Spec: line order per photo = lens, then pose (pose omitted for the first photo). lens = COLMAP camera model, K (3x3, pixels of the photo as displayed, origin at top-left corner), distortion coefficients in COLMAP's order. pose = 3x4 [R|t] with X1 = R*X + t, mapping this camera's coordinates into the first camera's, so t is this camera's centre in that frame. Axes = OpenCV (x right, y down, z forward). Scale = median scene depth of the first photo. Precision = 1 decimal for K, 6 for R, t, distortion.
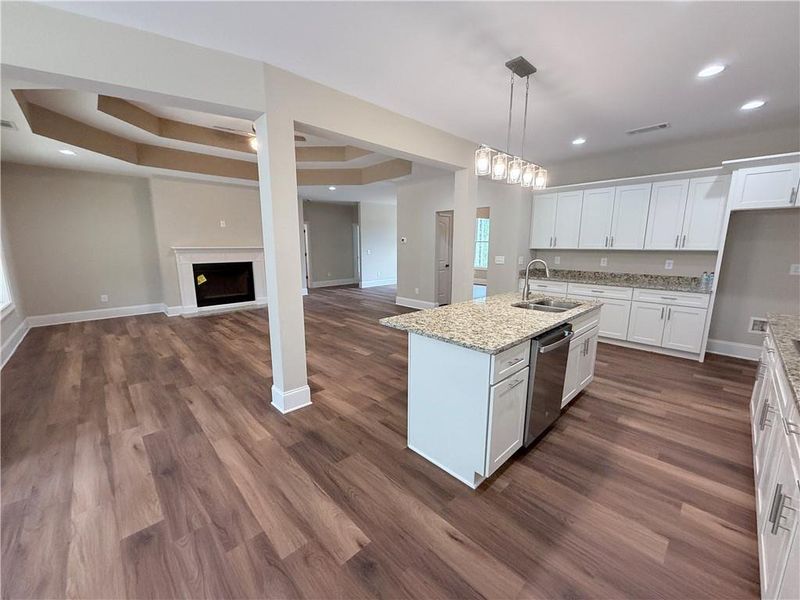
lens RADIAL K [[319.4, 0, 397.8], [0, 319.4, 301.1], [0, 0, 1]] dist [-0.001793, 0.000241]
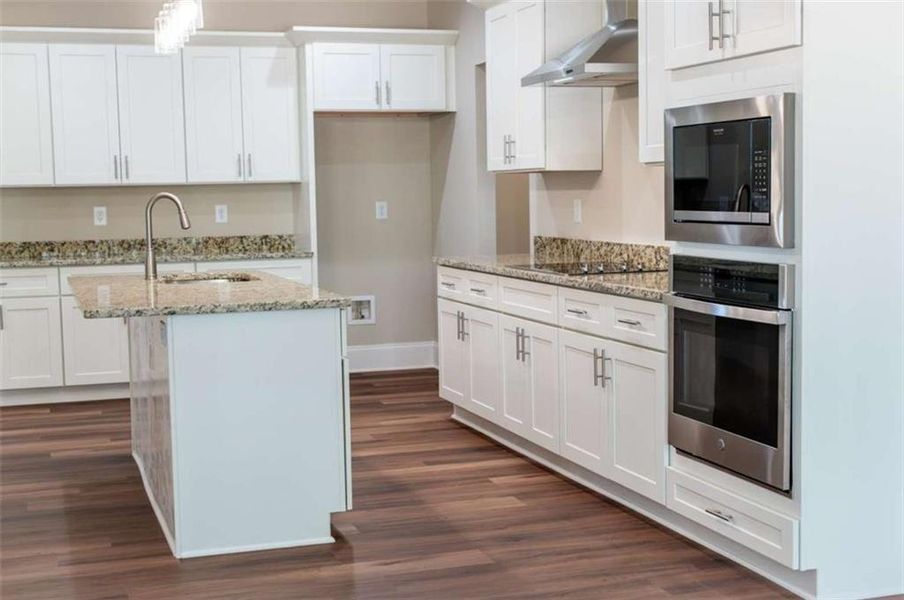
lens RADIAL K [[1294.5, 0, 449.1], [0, 1294.5, 320.1], [0, 0, 1]] dist [-0.012091, 0.052063]
pose [[0.431389, -0.098814, 0.896738, -0.956566], [0.179935, 0.983437, 0.021807, 0.078721], [-0.884040, 0.151948, 0.442024, -0.186998]]
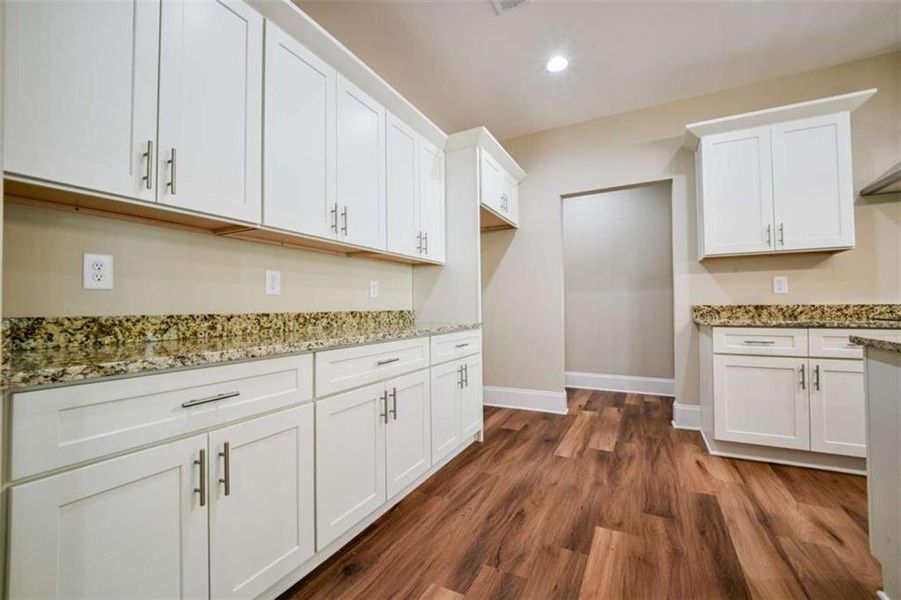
lens RADIAL K [[370.0, 0, 452.0], [0, 370.0, 299.5], [0, 0, 1]] dist [0.007488, -0.010202]
pose [[-0.322957, 0.021664, 0.946166, 0.308052], [0.178064, 0.983275, 0.038266, -0.120424], [-0.929512, 0.180836, -0.321413, 1.314209]]
